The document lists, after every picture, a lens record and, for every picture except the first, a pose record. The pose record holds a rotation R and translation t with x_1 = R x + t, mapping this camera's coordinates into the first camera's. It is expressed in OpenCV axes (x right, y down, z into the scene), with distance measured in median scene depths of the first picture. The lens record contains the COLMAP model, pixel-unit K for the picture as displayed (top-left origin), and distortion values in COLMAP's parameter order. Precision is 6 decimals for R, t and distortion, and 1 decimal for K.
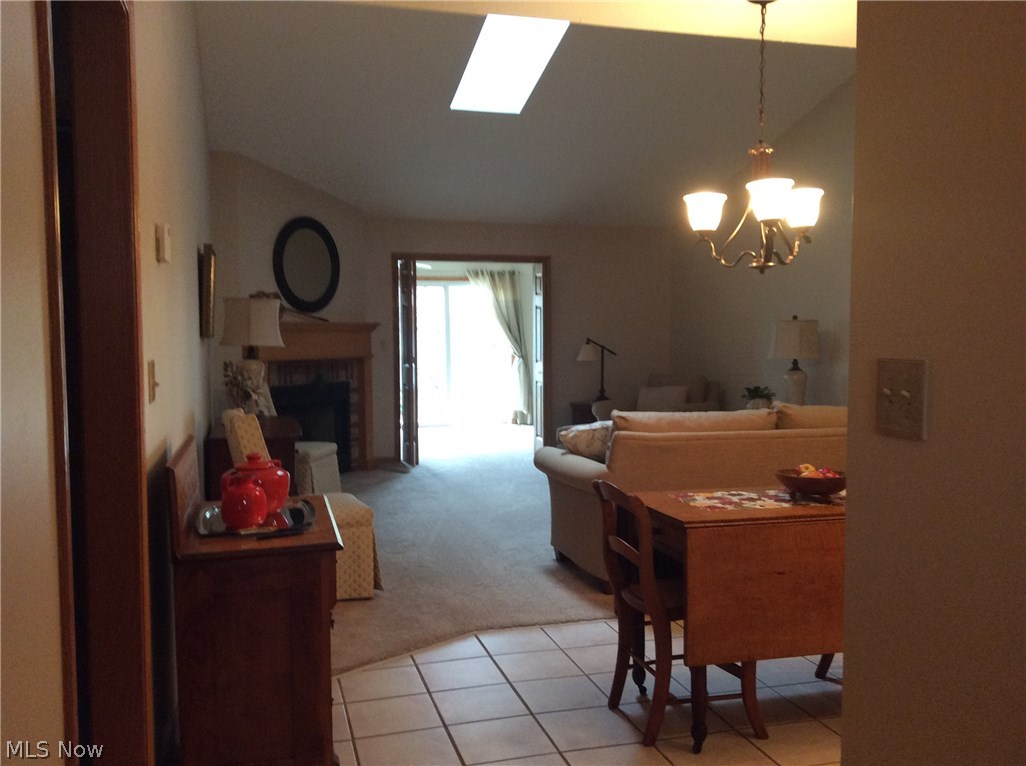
lens RADIAL K [[938.0, 0, 513.0], [0, 938.0, 383.0], [0, 0, 1]] dist [0.151026, -0.298093]
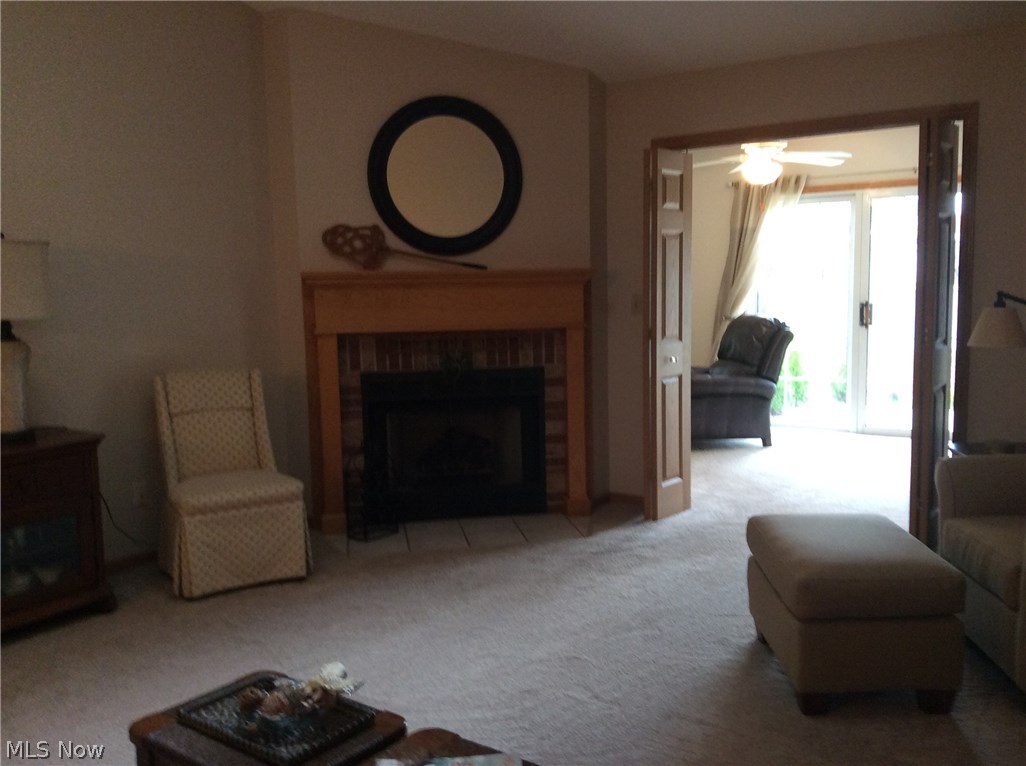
lens RADIAL K [[938.0, 0, 513.0], [0, 938.0, 383.0], [0, 0, 1]] dist [0.151026, -0.298093]
pose [[0.635069, 0.071111, -0.769175, 0.286313], [-0.025141, 0.997129, 0.071428, -0.034643], [0.772046, -0.026024, 0.635034, 0.603747]]
